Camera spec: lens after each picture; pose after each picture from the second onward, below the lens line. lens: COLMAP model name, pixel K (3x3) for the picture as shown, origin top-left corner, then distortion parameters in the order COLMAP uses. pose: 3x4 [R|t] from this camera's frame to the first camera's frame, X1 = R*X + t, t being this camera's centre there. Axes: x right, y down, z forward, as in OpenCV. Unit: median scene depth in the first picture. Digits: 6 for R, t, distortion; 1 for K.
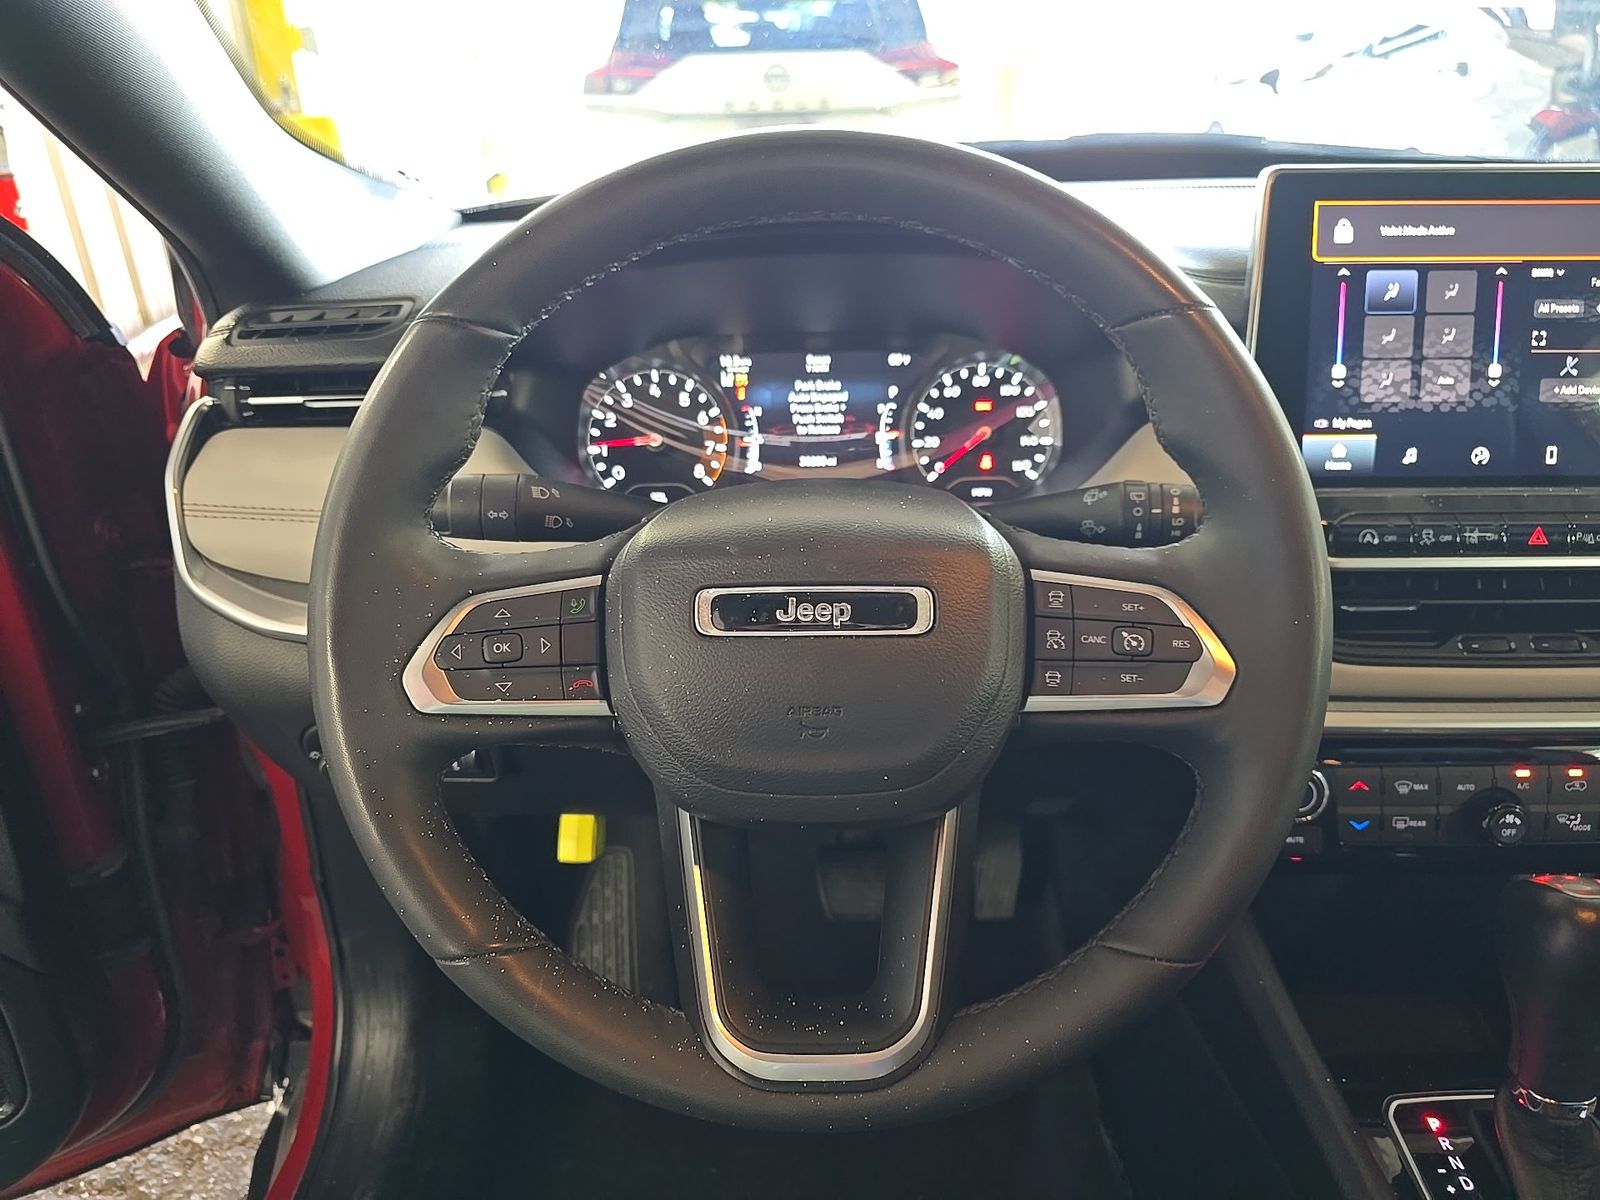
lens RADIAL K [[1095.0, 0, 754.2], [0, 1095.0, 608.3], [0, 0, 1]] dist [0.046051, -0.050418]
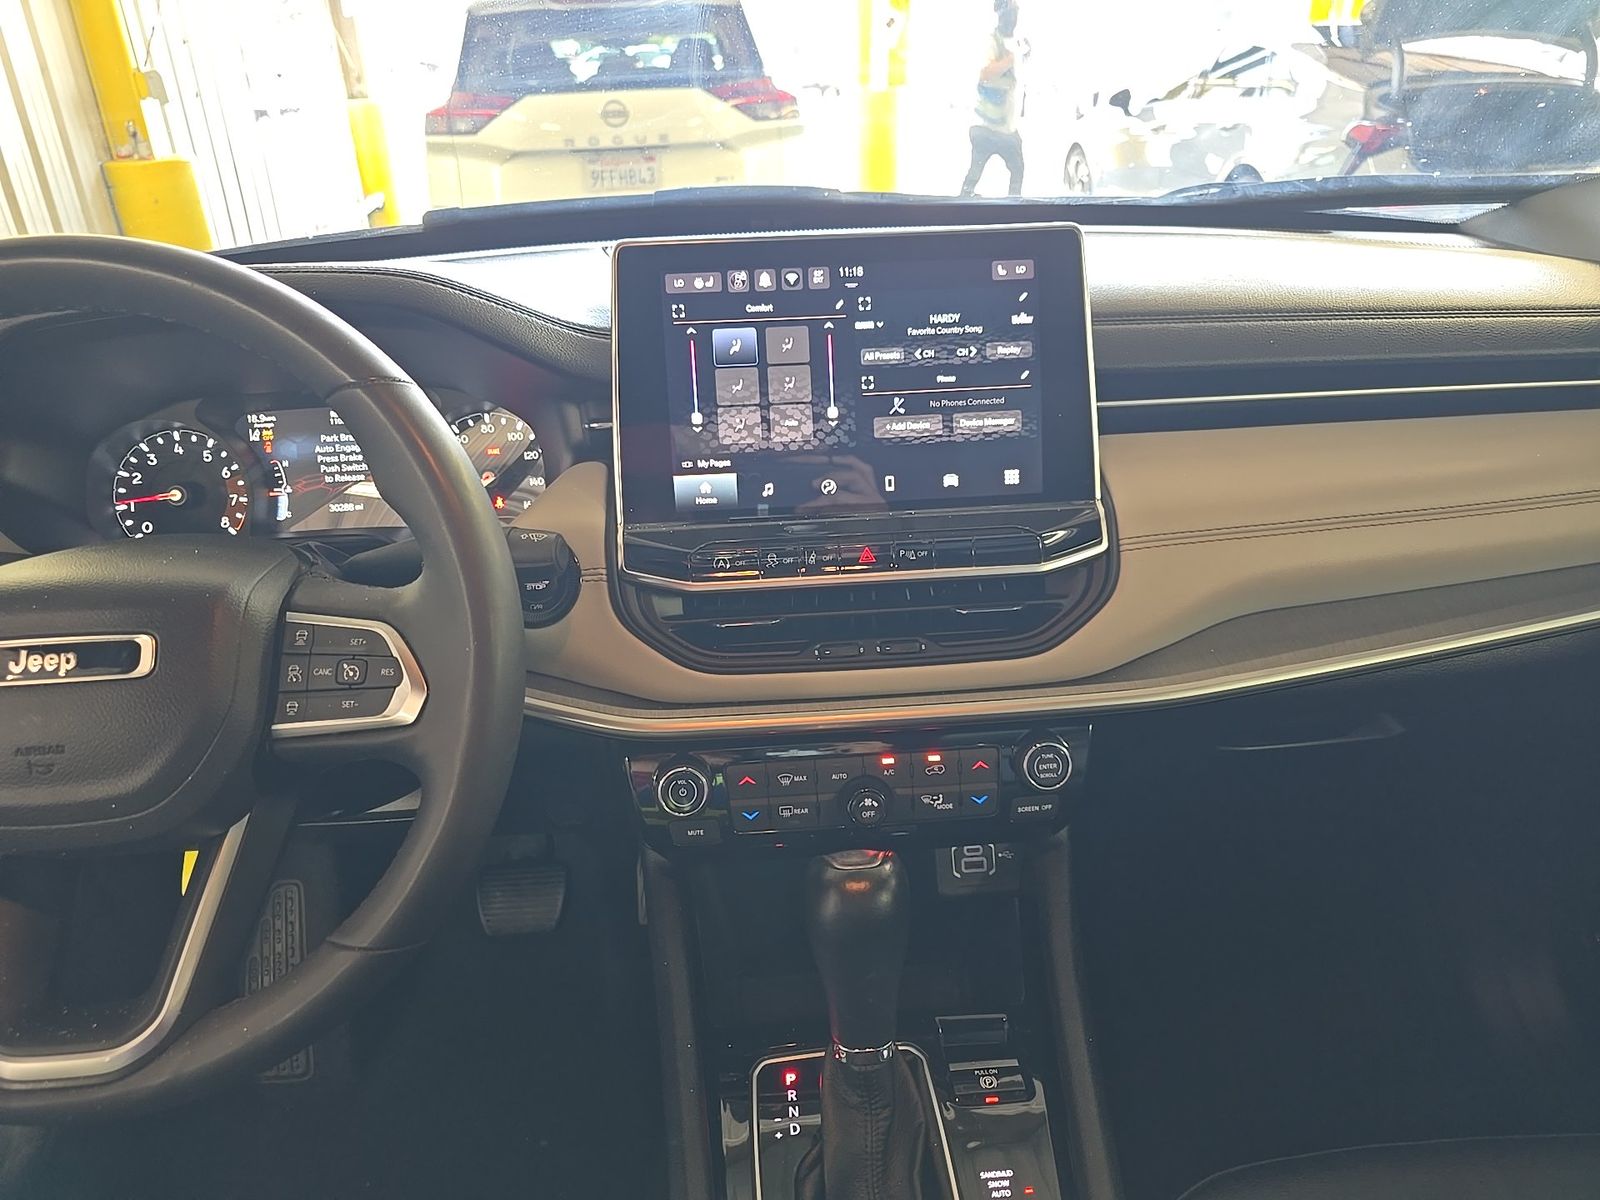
lens RADIAL K [[1095.0, 0, 804.7], [0, 1095.0, 611.3], [0, 0, 1]] dist [0.046051, -0.050418]
pose [[0.996933, -0.050178, 0.060064, 0.556806], [0.051009, 0.998621, -0.012391, 0.003883], [-0.059359, 0.015417, 0.998118, -0.129628]]
